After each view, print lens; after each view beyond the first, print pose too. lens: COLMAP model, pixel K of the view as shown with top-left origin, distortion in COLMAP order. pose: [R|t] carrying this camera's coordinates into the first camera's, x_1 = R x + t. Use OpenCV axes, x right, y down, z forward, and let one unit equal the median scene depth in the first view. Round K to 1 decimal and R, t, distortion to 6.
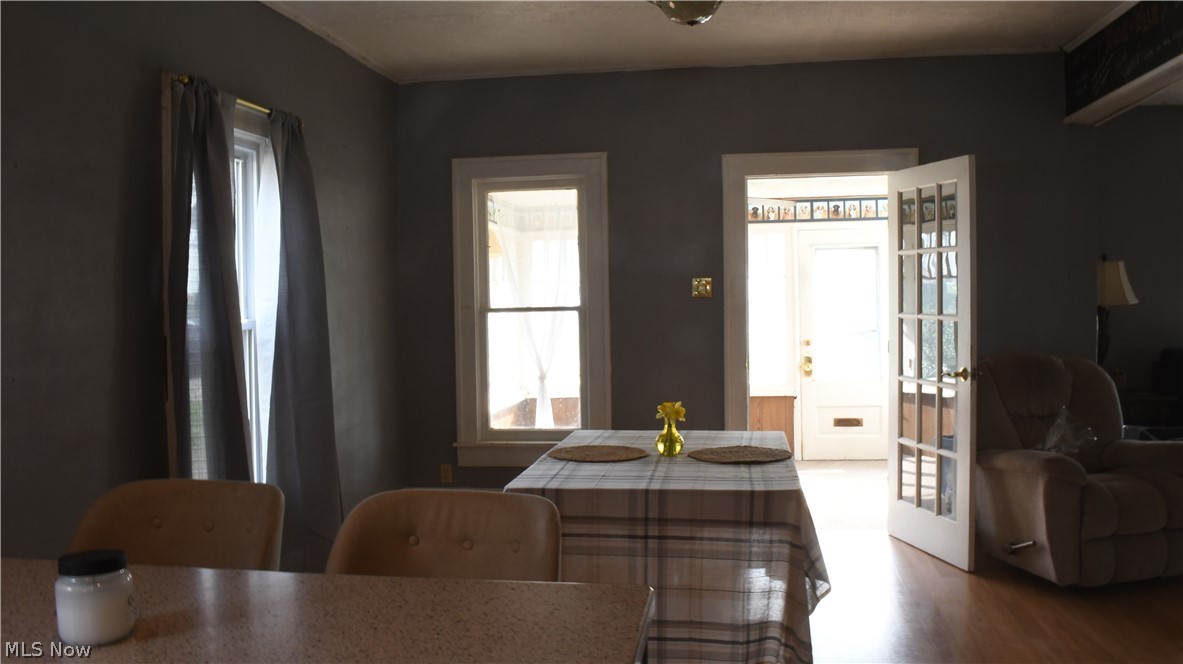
lens RADIAL K [[1044.4, 0, 591.5], [0, 1044.4, 332.0], [0, 0, 1]] dist [-0.083328, 0.000662]
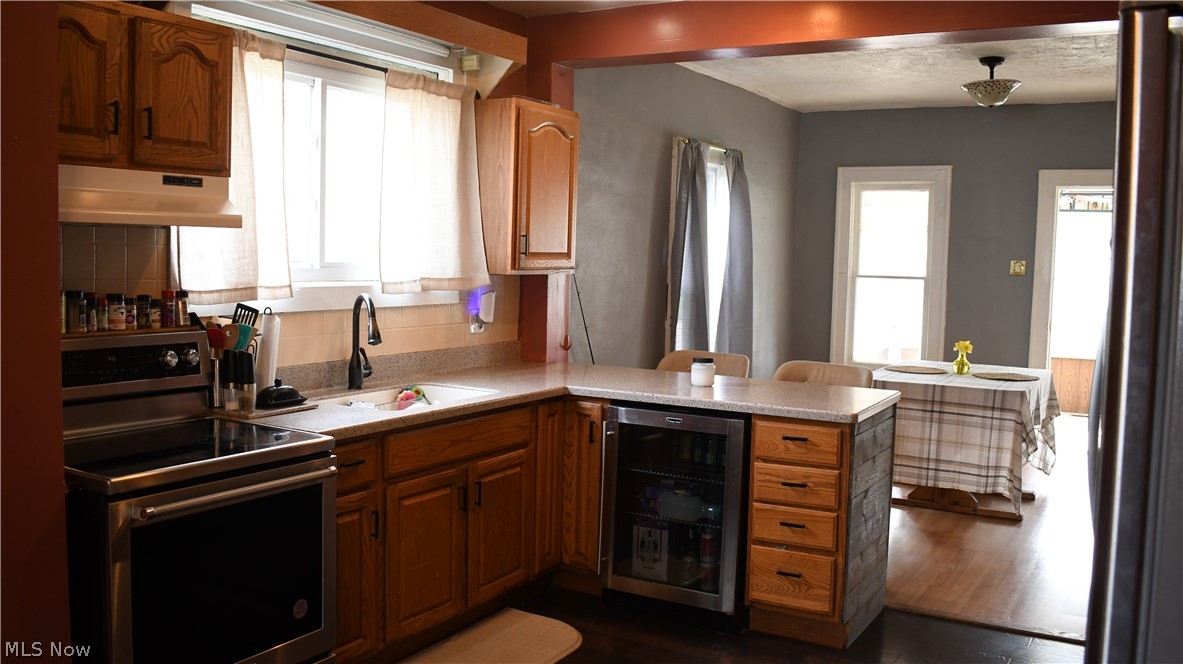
lens RADIAL K [[1044.4, 0, 591.5], [0, 1044.4, 332.0], [0, 0, 1]] dist [-0.083328, 0.000662]
pose [[0.934535, 0.066810, -0.349543, 0.102606], [-0.051943, 0.997309, 0.051745, 0.000408], [0.352059, -0.030201, 0.935491, -0.749520]]
